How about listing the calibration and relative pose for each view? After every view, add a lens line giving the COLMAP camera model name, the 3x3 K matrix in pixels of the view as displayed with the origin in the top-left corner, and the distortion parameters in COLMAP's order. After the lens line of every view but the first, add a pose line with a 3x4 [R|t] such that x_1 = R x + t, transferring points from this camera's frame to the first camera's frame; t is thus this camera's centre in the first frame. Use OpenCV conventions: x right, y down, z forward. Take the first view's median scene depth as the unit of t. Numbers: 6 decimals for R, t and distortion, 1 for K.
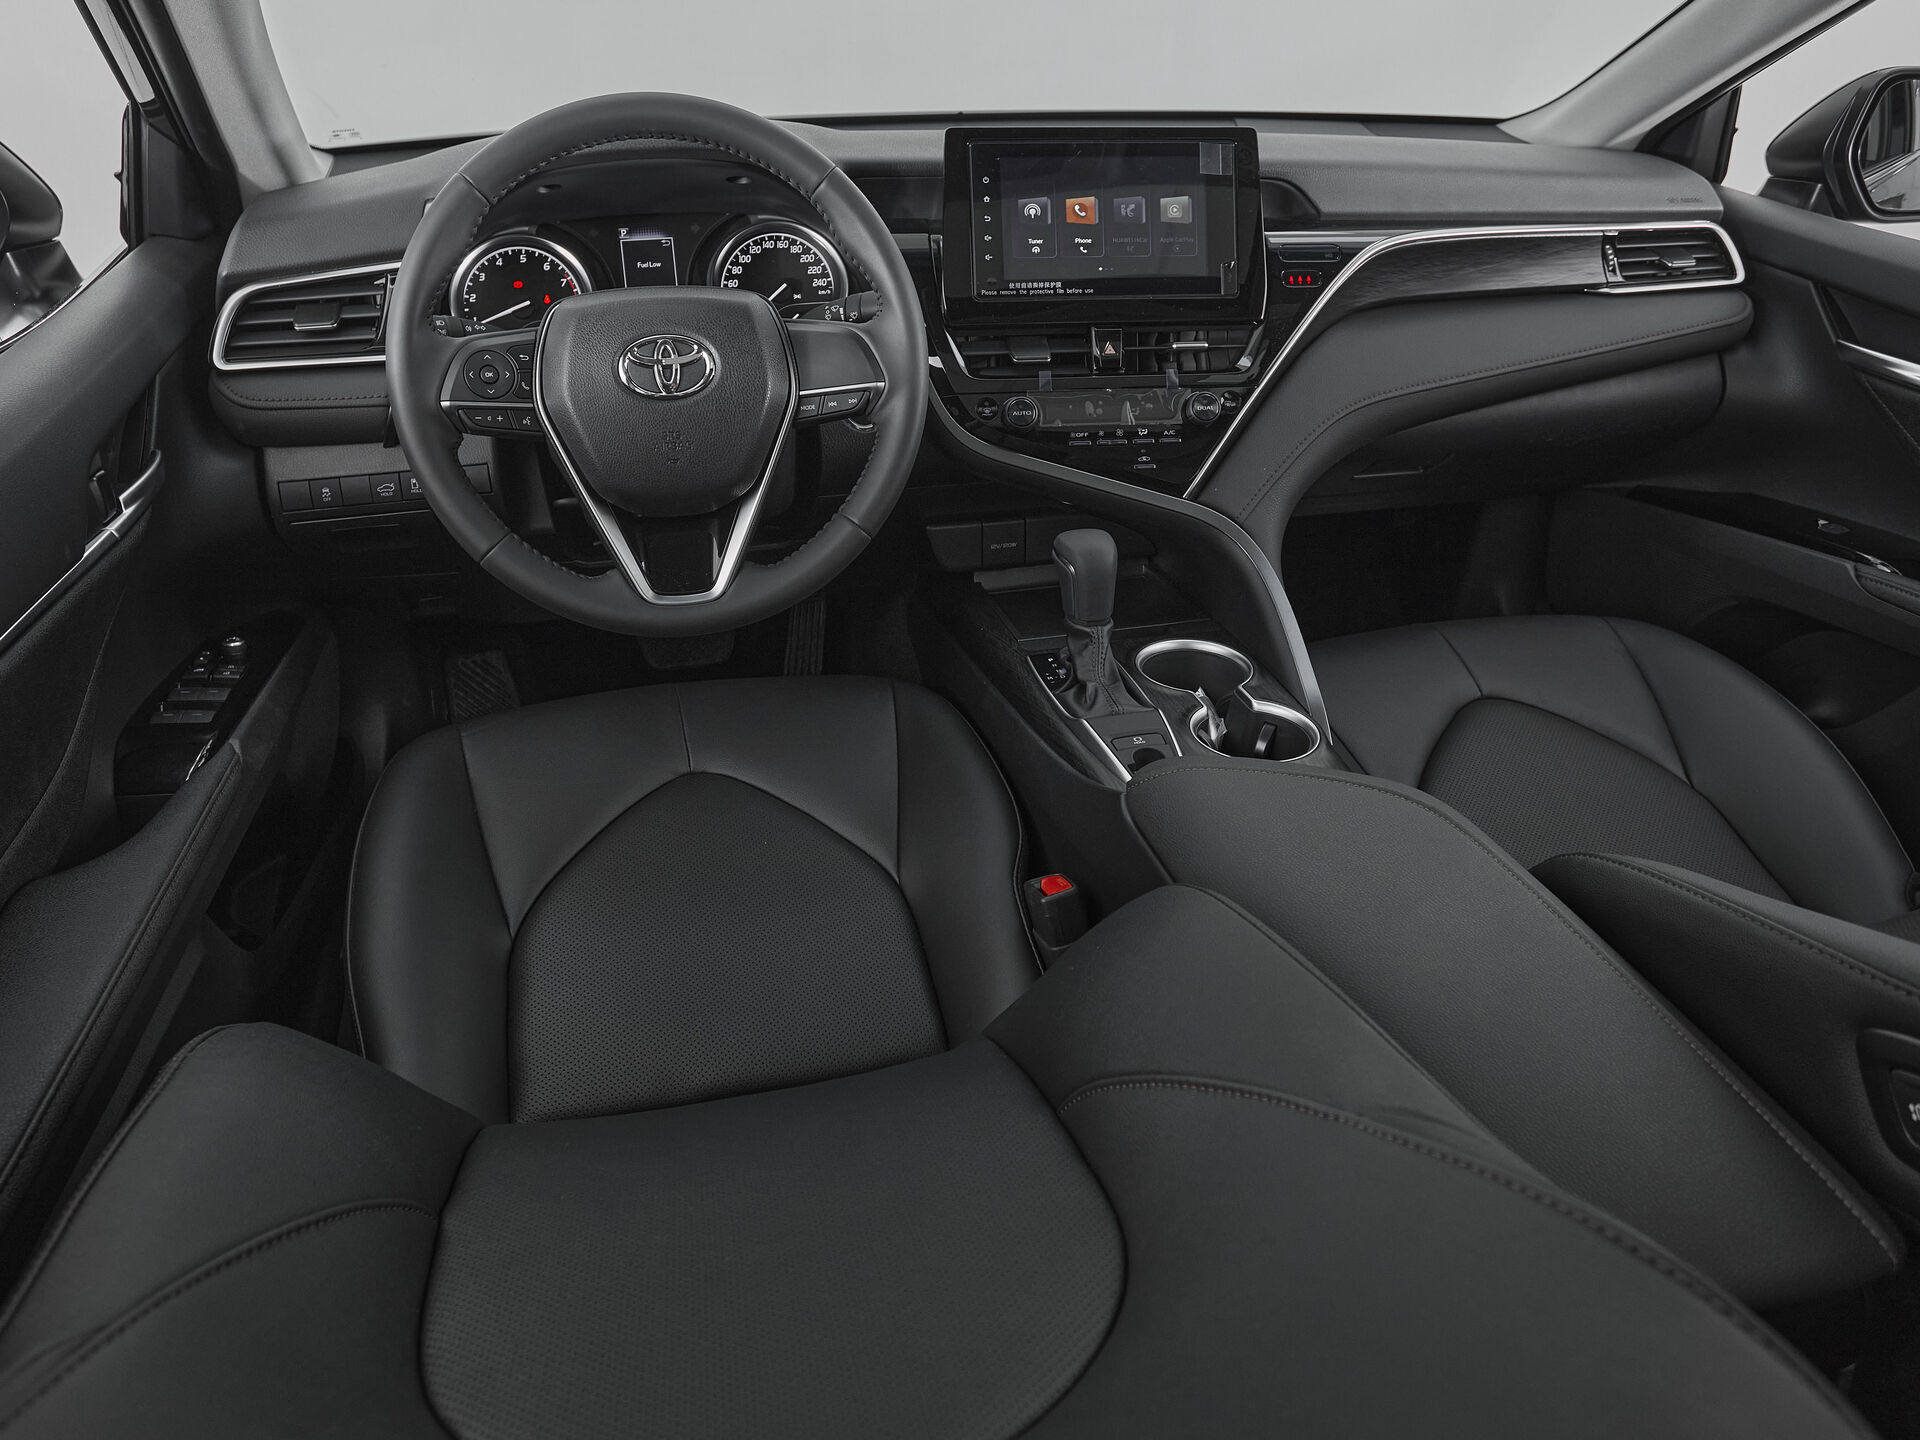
lens RADIAL K [[1317.1, 0, 914.2], [0, 1317.1, 719.0], [0, 0, 1]] dist [-0.069744, 0.035114]
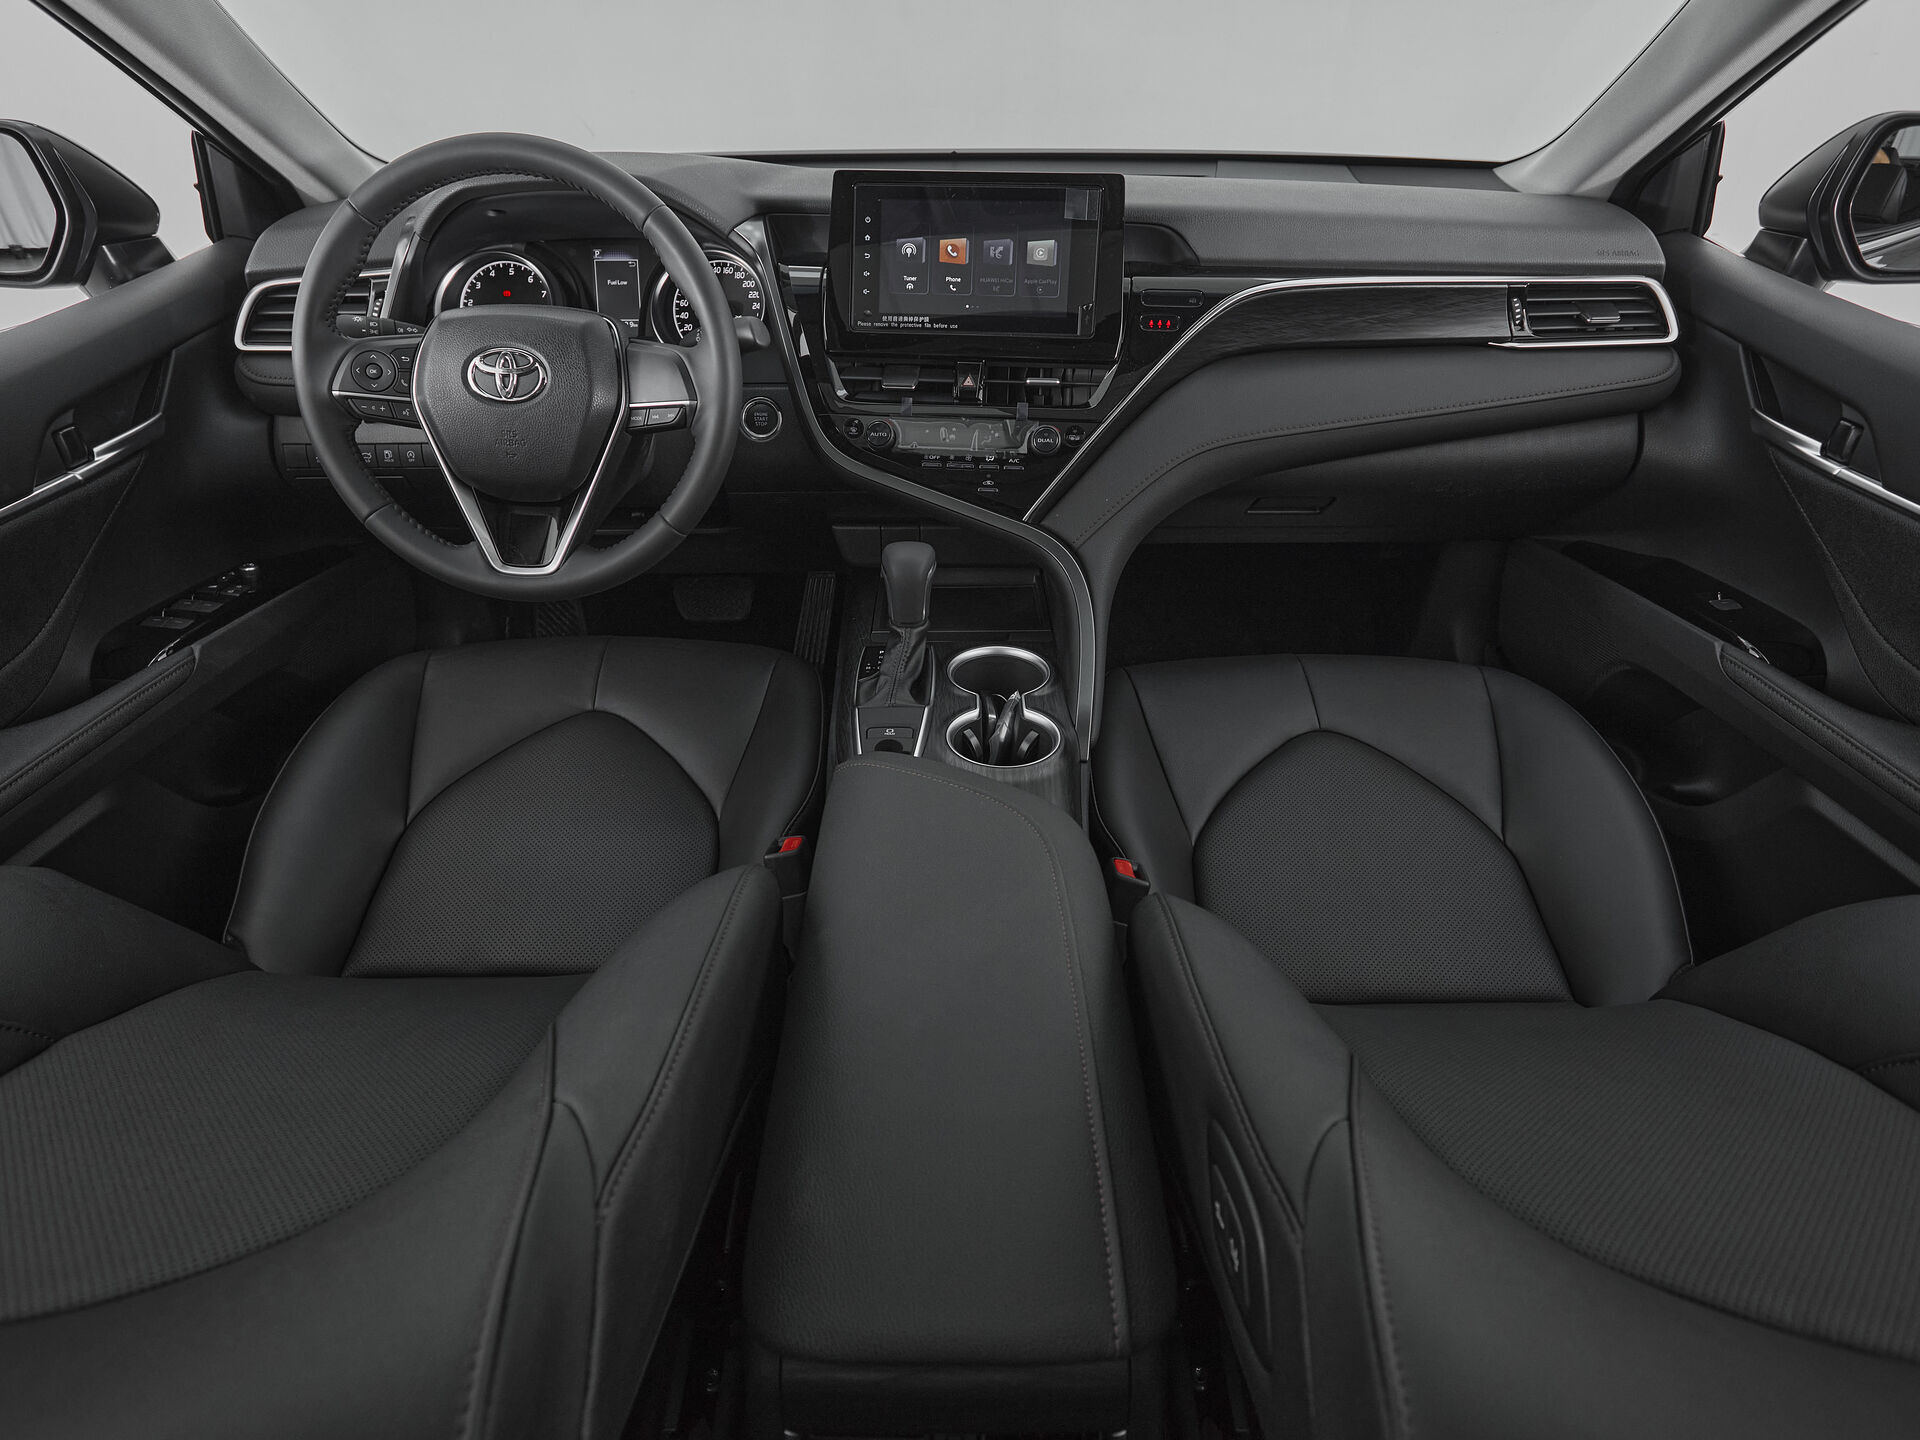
lens RADIAL K [[1079.1, 0, 945.9], [0, 1079.1, 734.0], [0, 0, 1]] dist [0.011823, -0.009497]
pose [[0.972796, 0.126035, -0.194378, 0.349240], [-0.112966, 0.990614, 0.076957, -0.052476], [0.202253, -0.052905, 0.977903, 0.076341]]
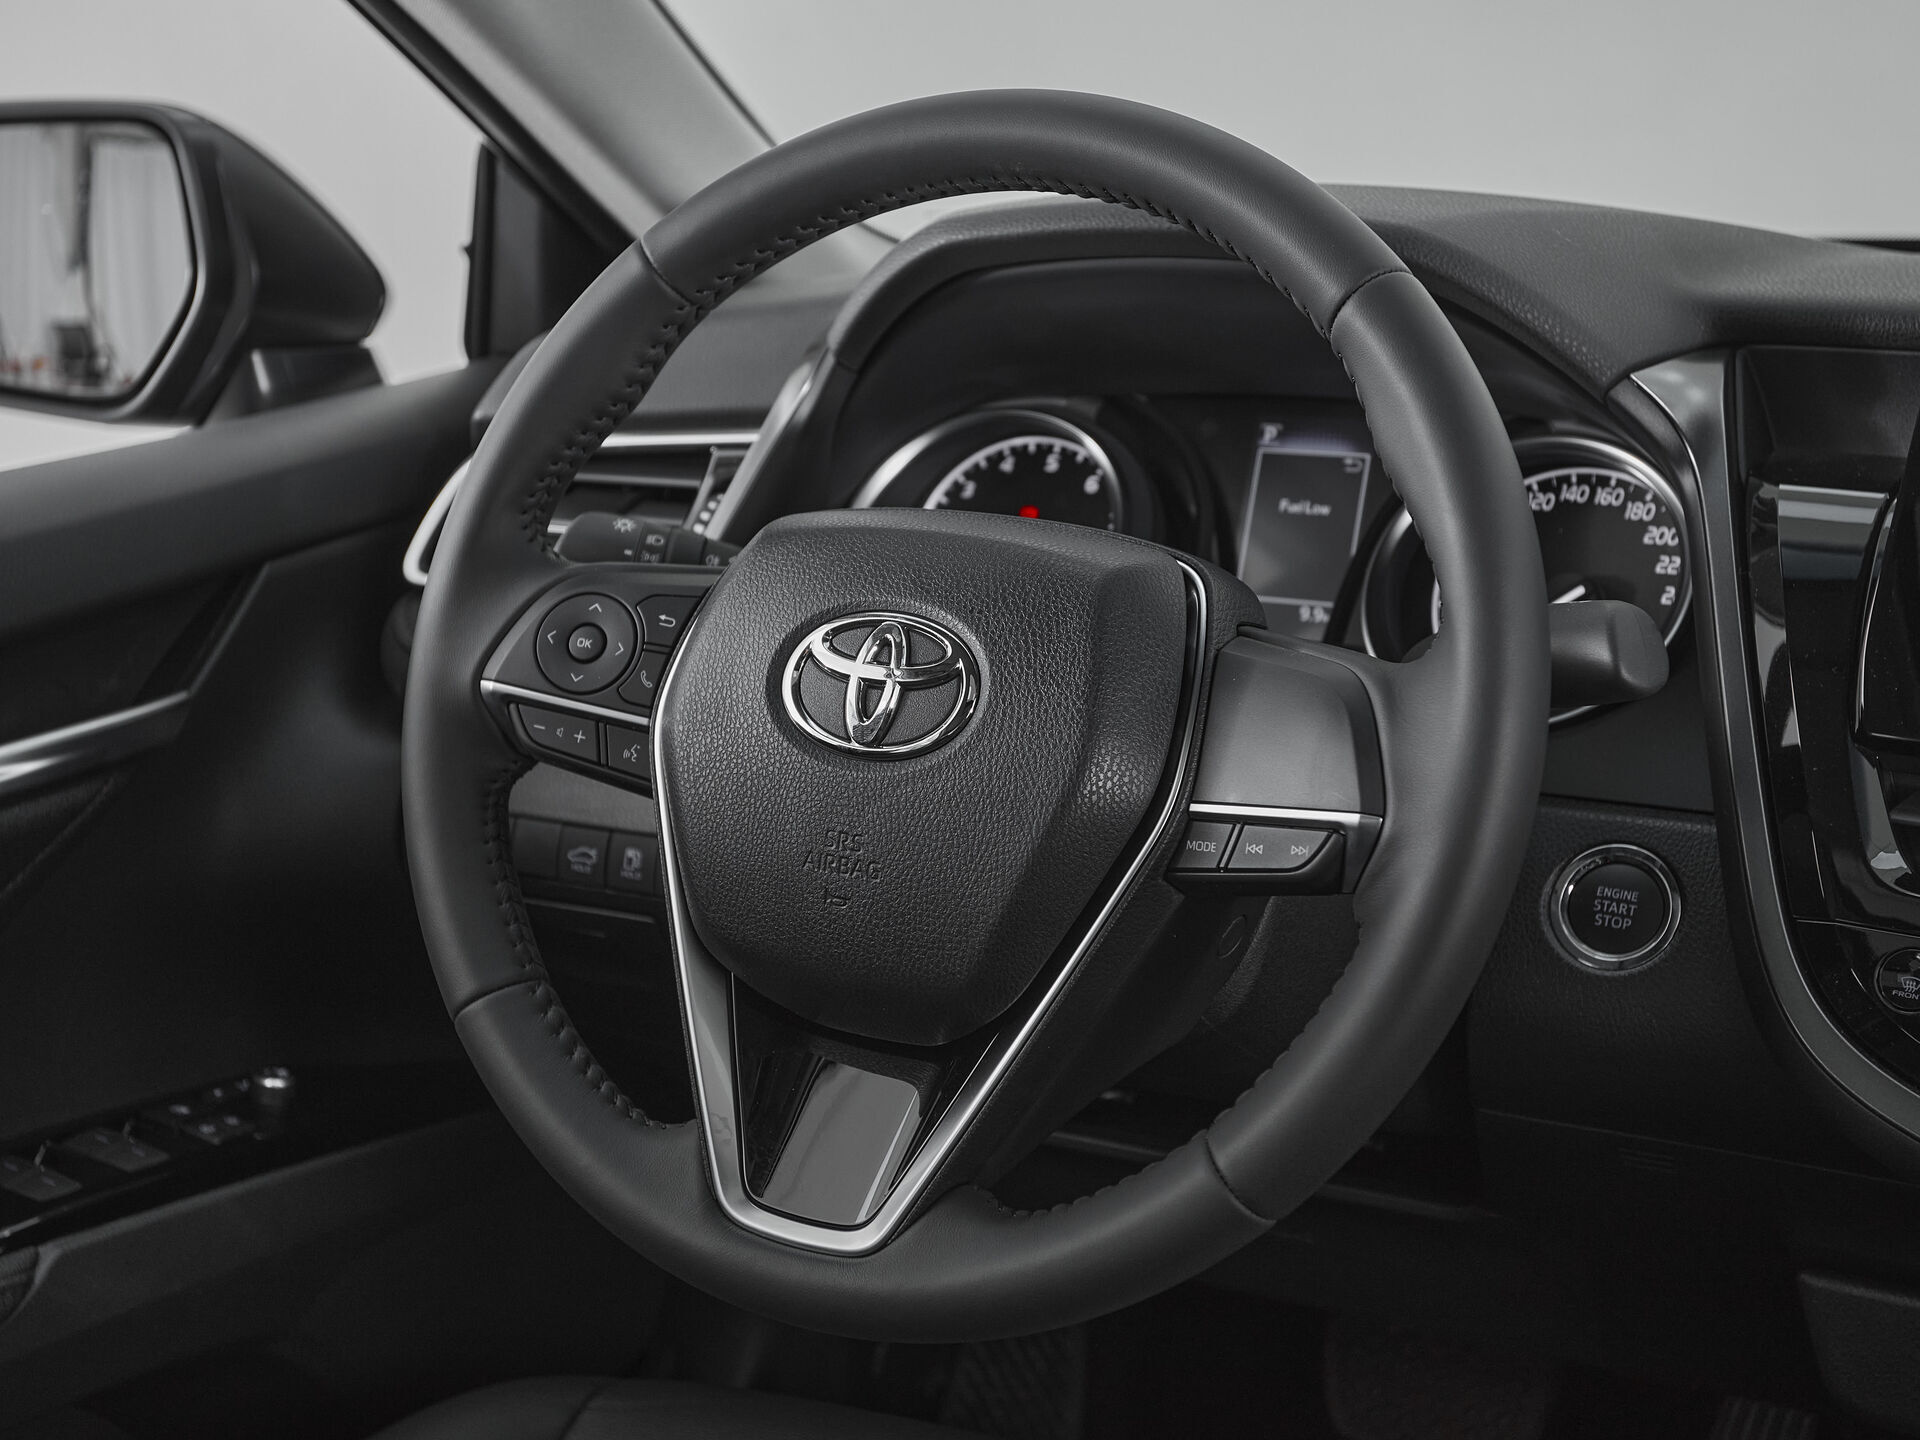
lens RADIAL K [[2596.4, 0, 915.2], [0, 2596.4, 725.6], [0, 0, 1]] dist [0.016804, 0.000000]
pose [[0.743864, 0.149750, -0.651338, 0.296658], [-0.327414, 0.931268, -0.159815, -0.100991], [0.582638, 0.332138, 0.741767, 0.309918]]
